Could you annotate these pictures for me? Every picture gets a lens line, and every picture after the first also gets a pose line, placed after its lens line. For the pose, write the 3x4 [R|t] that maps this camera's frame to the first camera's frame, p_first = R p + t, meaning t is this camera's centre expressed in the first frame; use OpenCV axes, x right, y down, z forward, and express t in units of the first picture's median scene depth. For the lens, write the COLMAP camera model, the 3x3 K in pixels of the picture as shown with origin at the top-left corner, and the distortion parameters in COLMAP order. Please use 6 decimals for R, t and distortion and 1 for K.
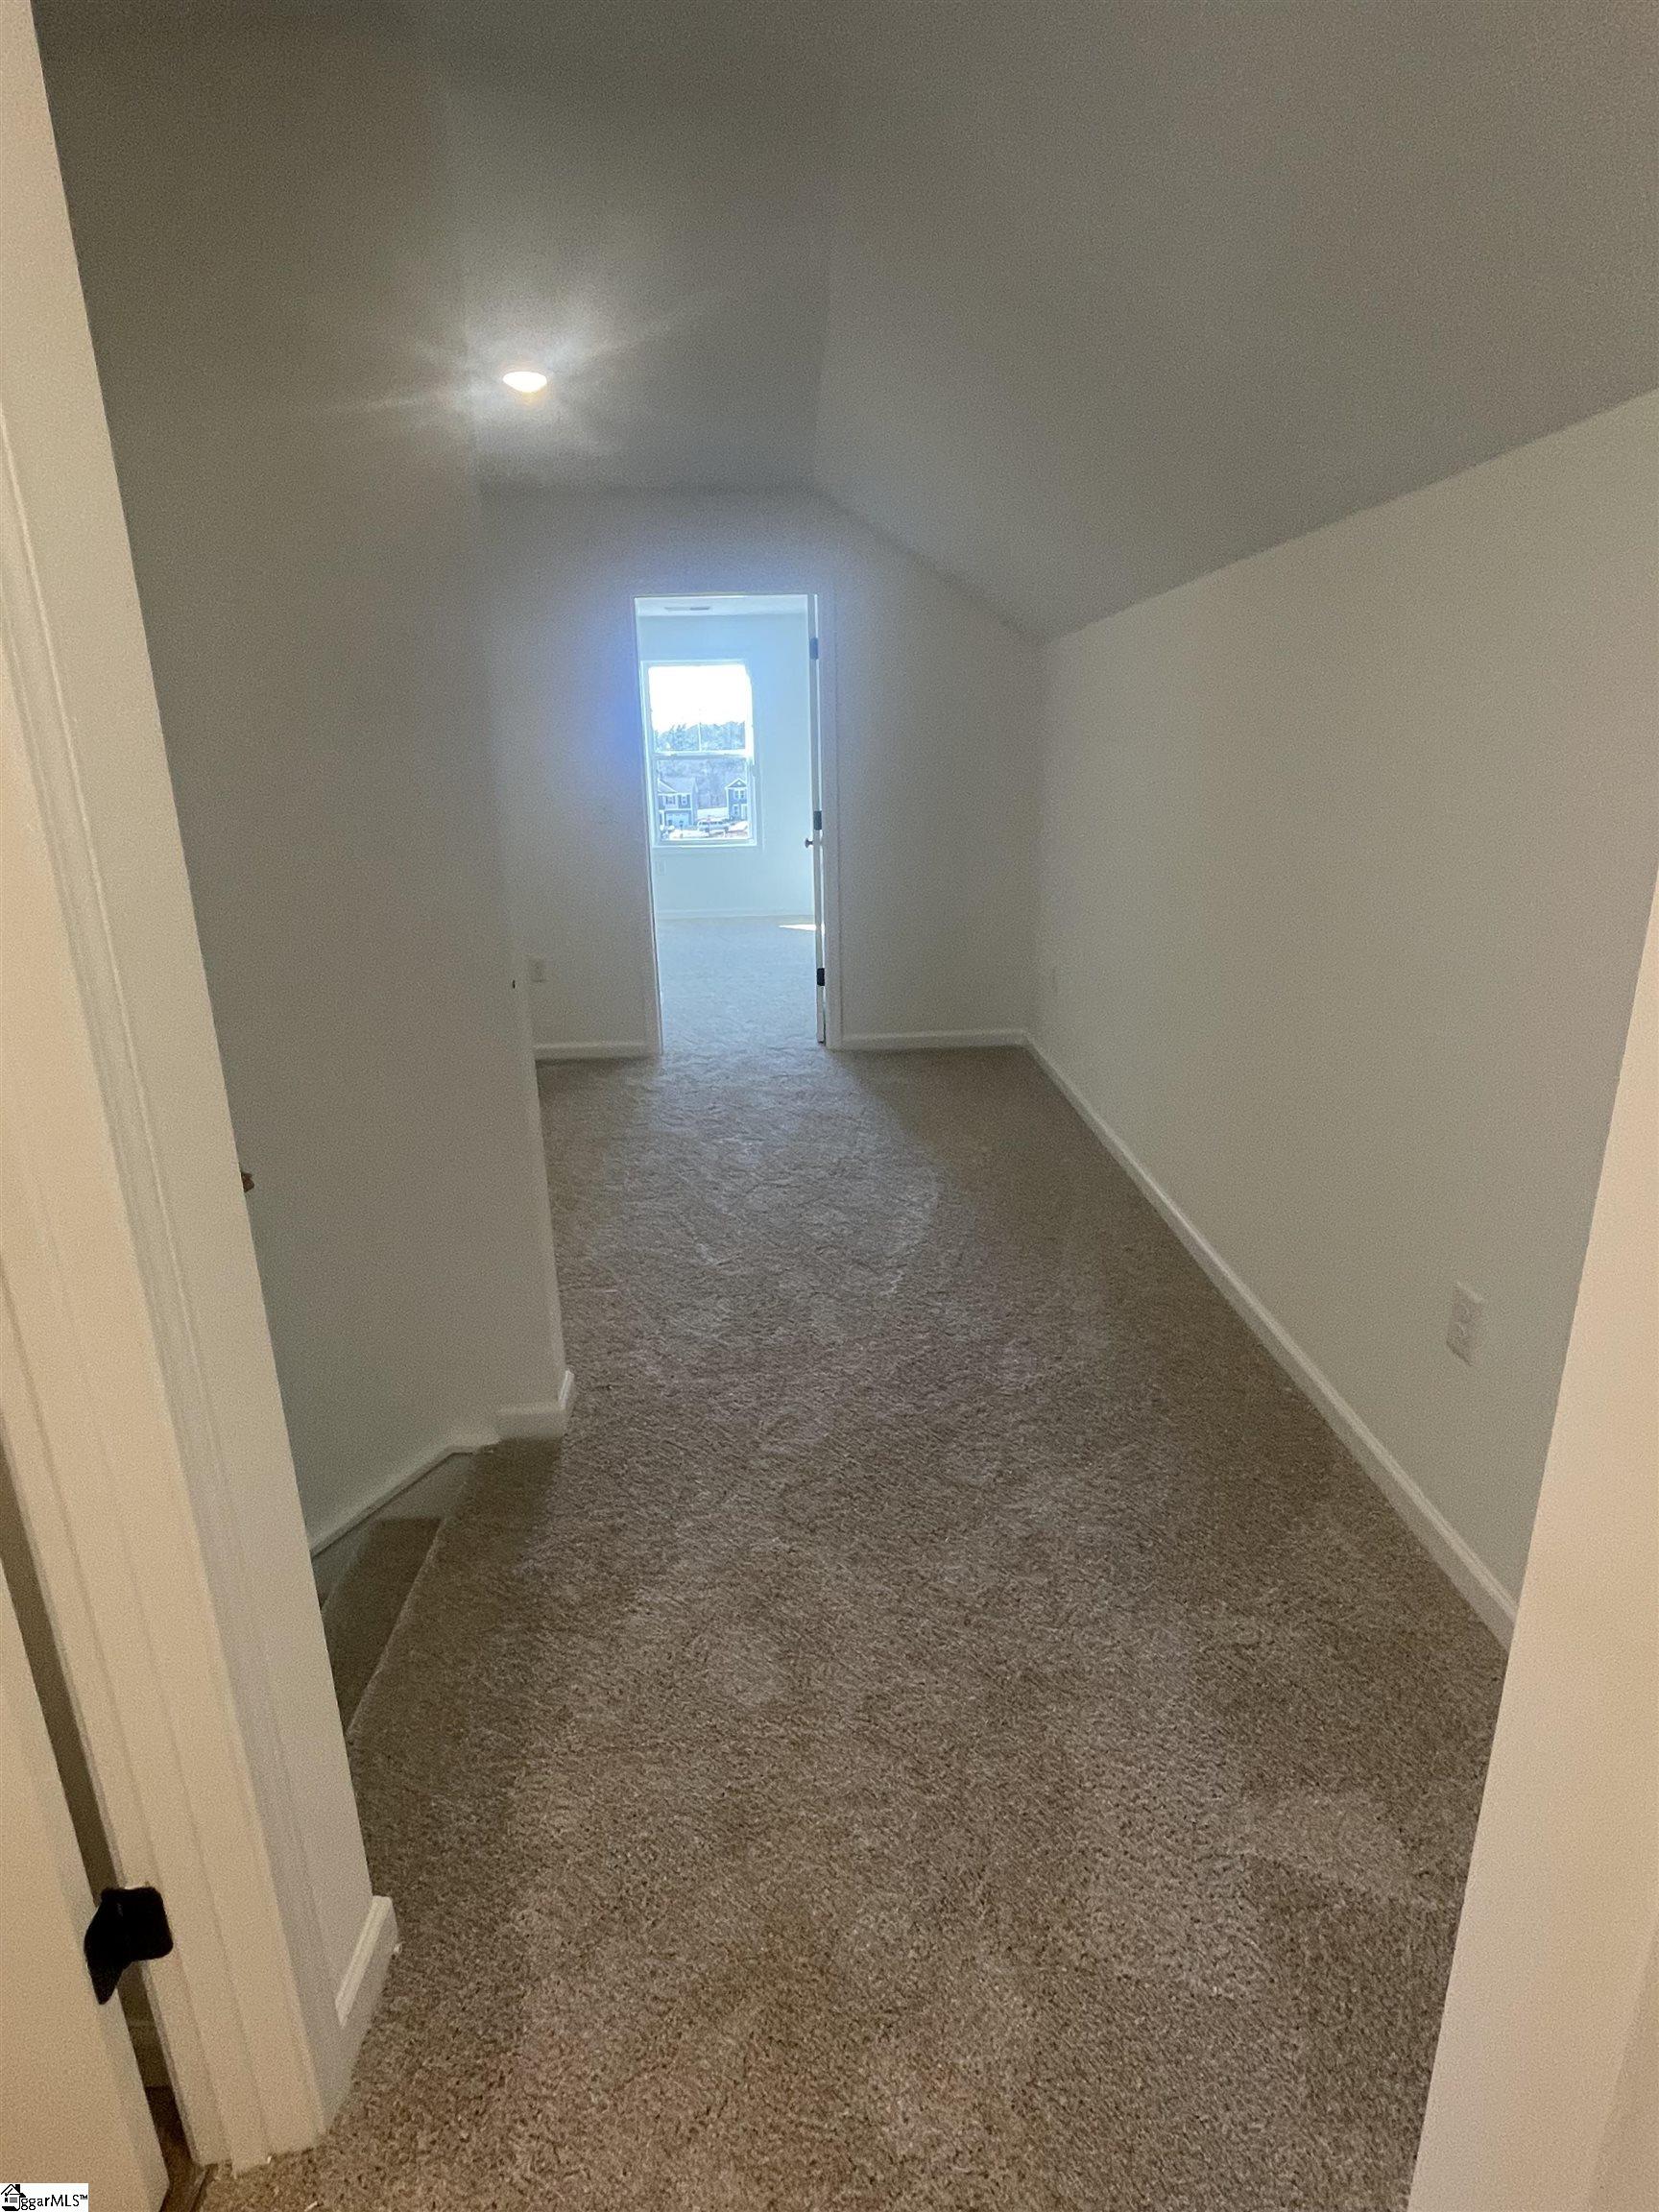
lens RADIAL K [[1108.5, 0, 829.5], [0, 1108.5, 1106.0], [0, 0, 1]] dist [0.018702, -0.000069]
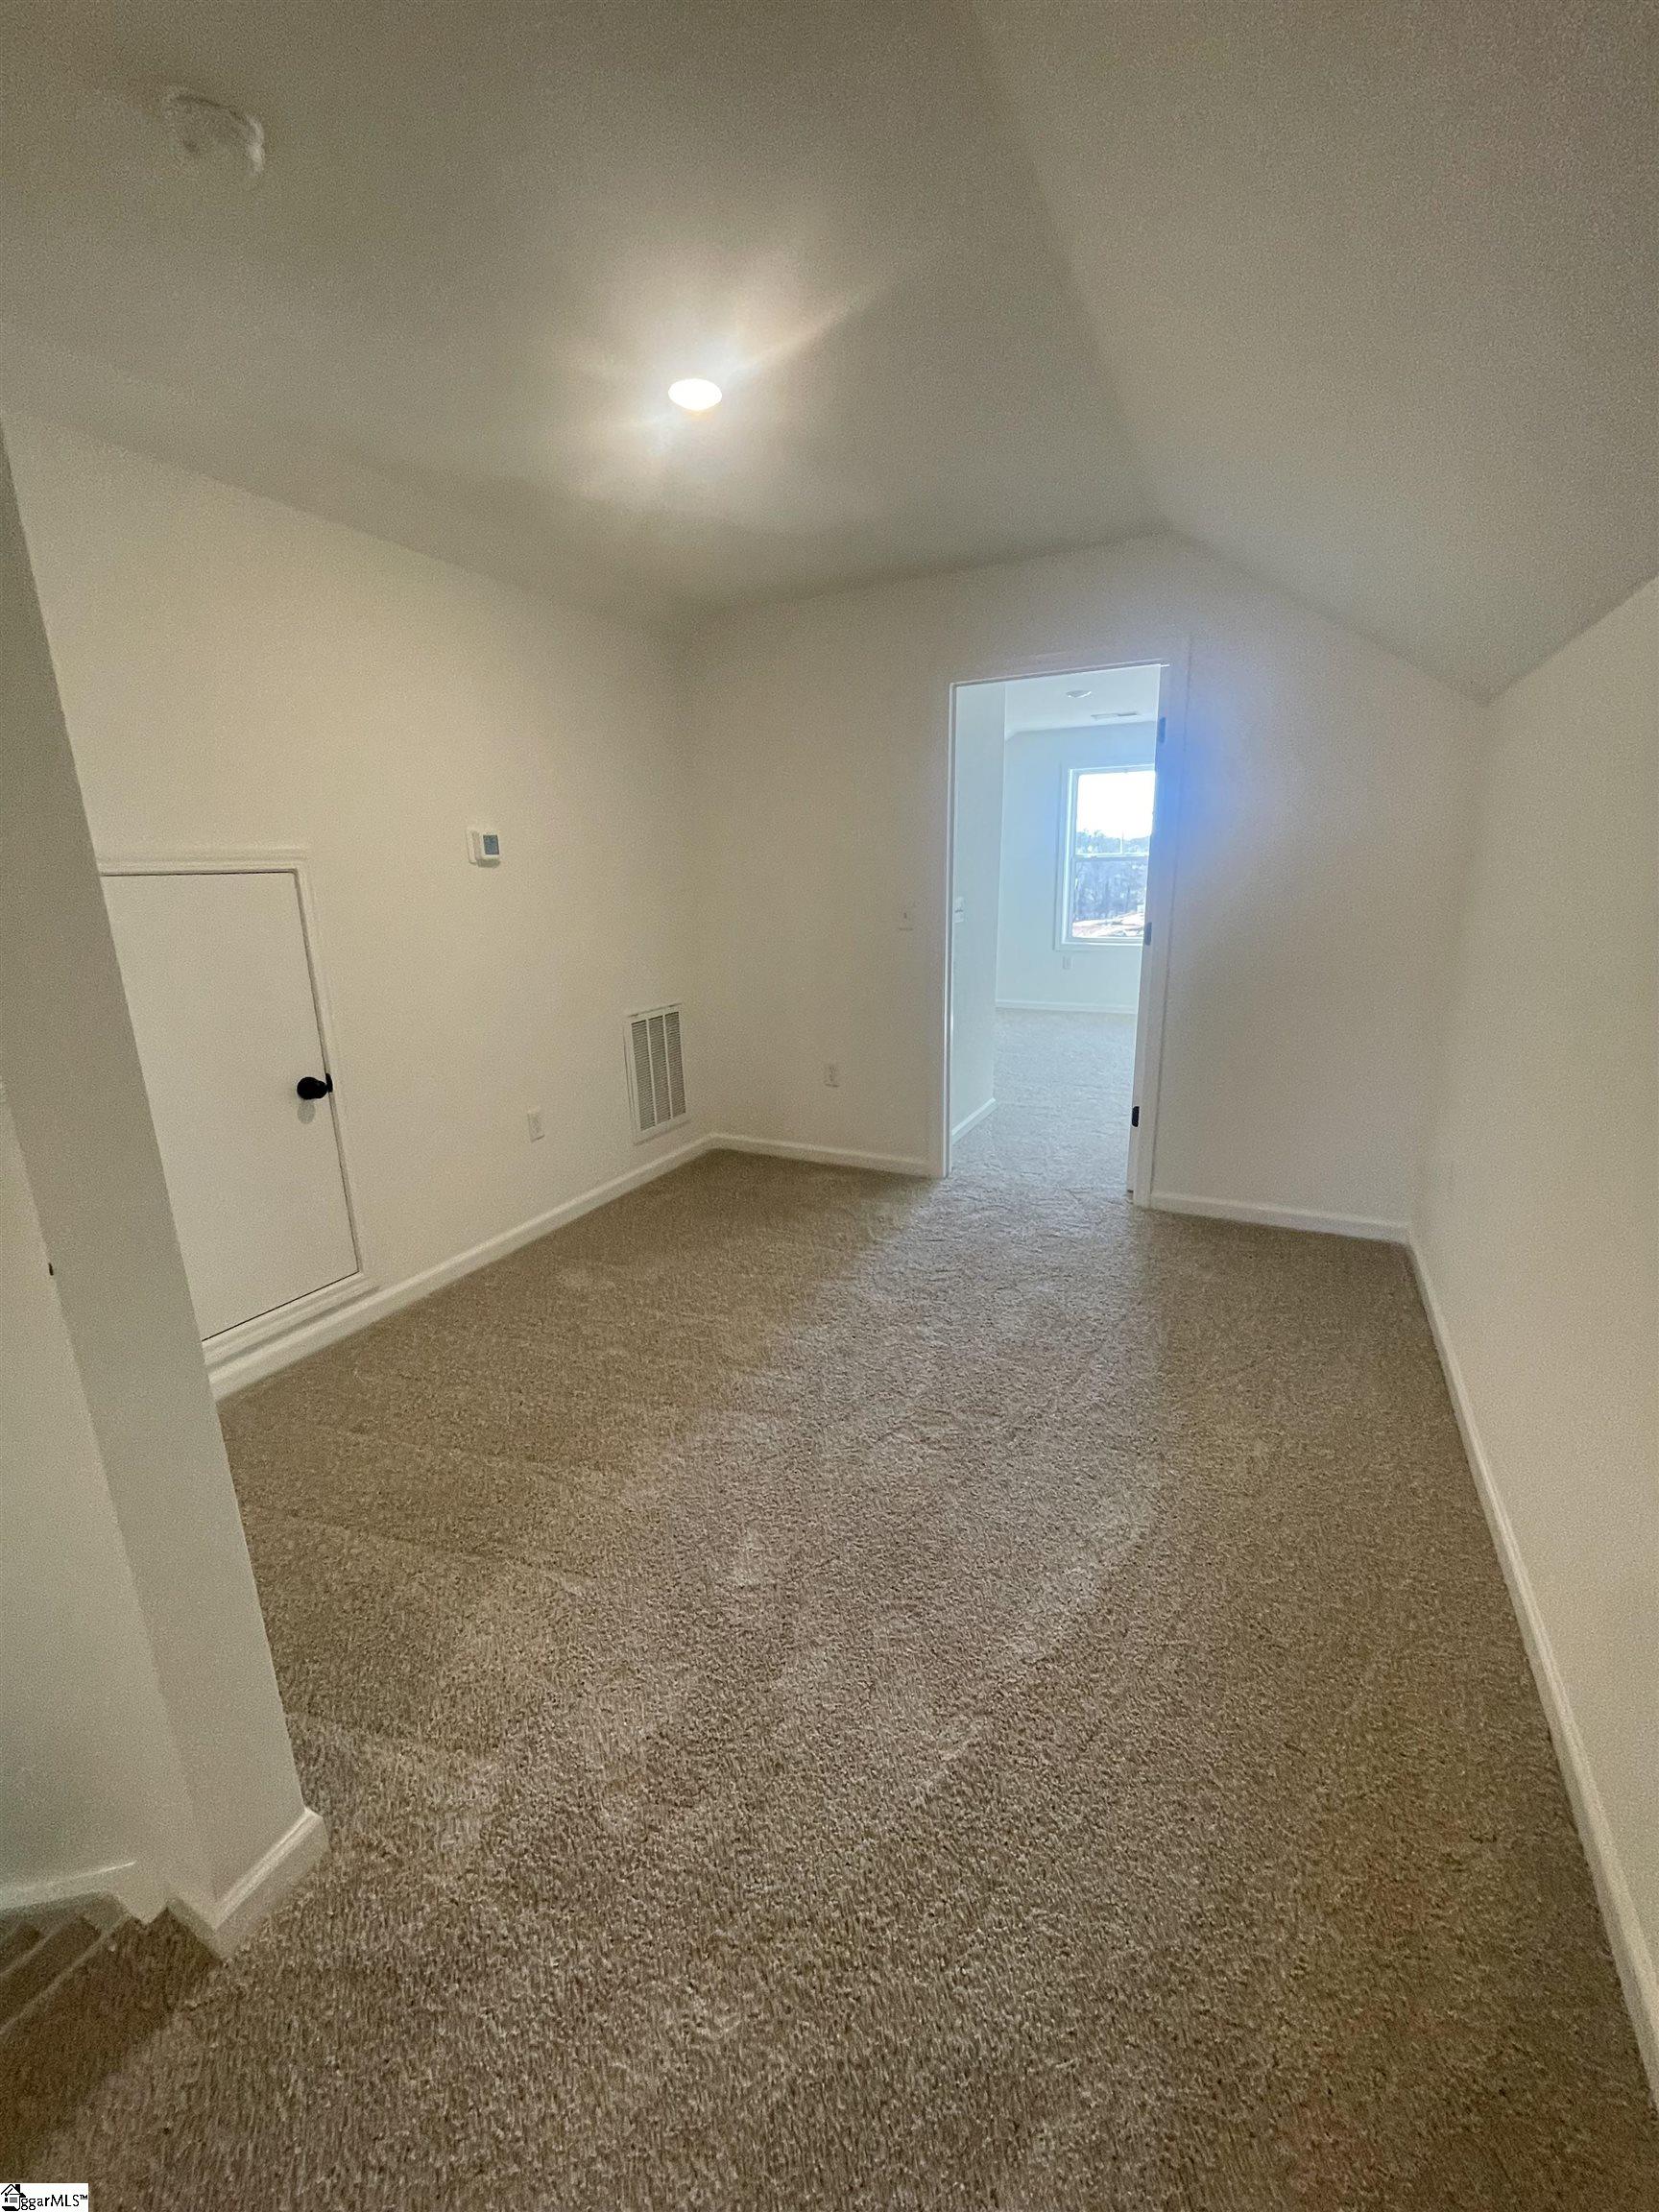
lens RADIAL K [[891.2, 0, 826.2], [0, 891.2, 1100.6], [0, 0, 1]] dist [-0.000070, -0.000225]
pose [[0.879974, 0.122724, -0.458895, 0.098241], [-0.139671, 0.990193, -0.003020, -0.096862], [0.454024, 0.066752, 0.888486, 0.302353]]
